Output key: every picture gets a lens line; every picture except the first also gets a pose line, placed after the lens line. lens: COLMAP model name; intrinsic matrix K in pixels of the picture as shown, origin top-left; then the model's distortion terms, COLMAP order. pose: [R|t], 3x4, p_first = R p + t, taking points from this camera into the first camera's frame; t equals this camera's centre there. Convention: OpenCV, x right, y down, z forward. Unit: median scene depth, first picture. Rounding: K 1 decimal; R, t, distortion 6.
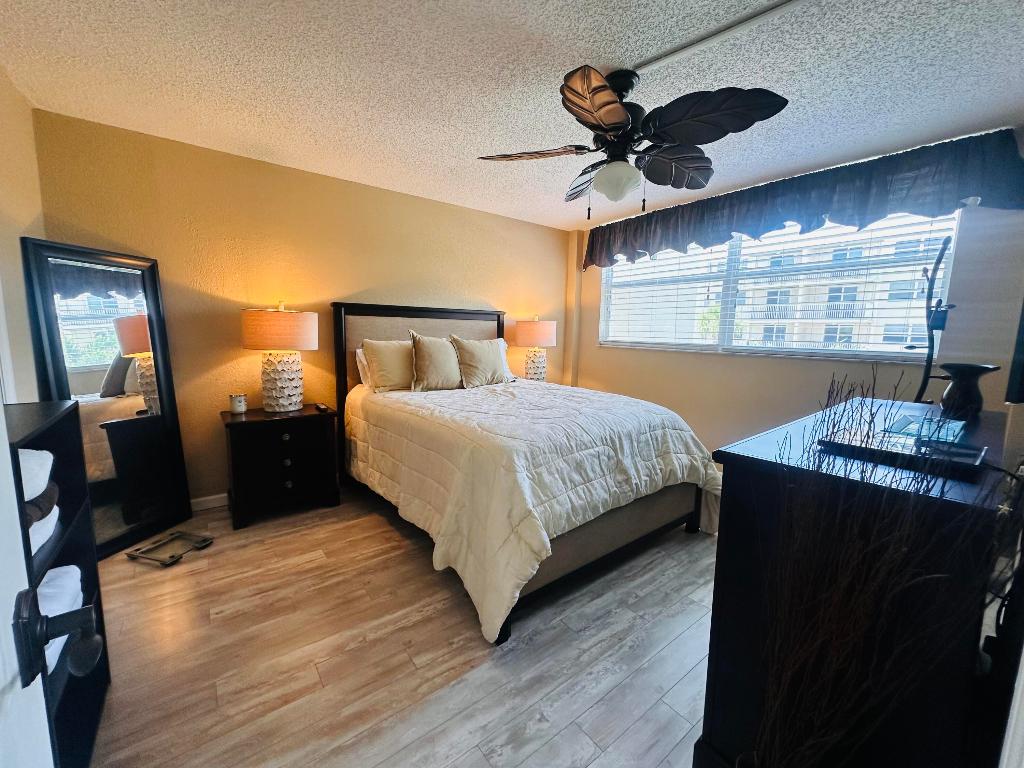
lens RADIAL K [[408.3, 0, 509.9], [0, 408.3, 383.5], [0, 0, 1]] dist [0.000425, 0.000051]
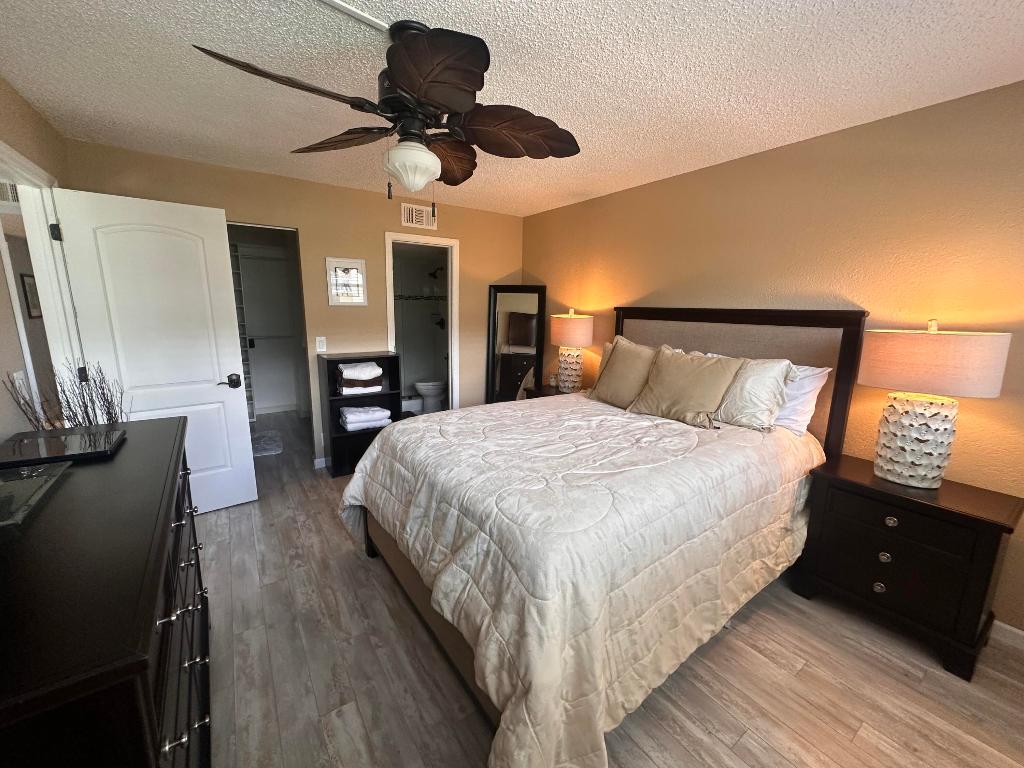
lens RADIAL K [[408.3, 0, 509.9], [0, 408.3, 383.5], [0, 0, 1]] dist [0.000425, 0.000051]
pose [[-0.033545, 0.187309, -0.981728, 1.109000], [-0.164550, 0.967841, 0.190282, -0.260830], [0.985798, 0.167926, -0.001645, 1.232276]]
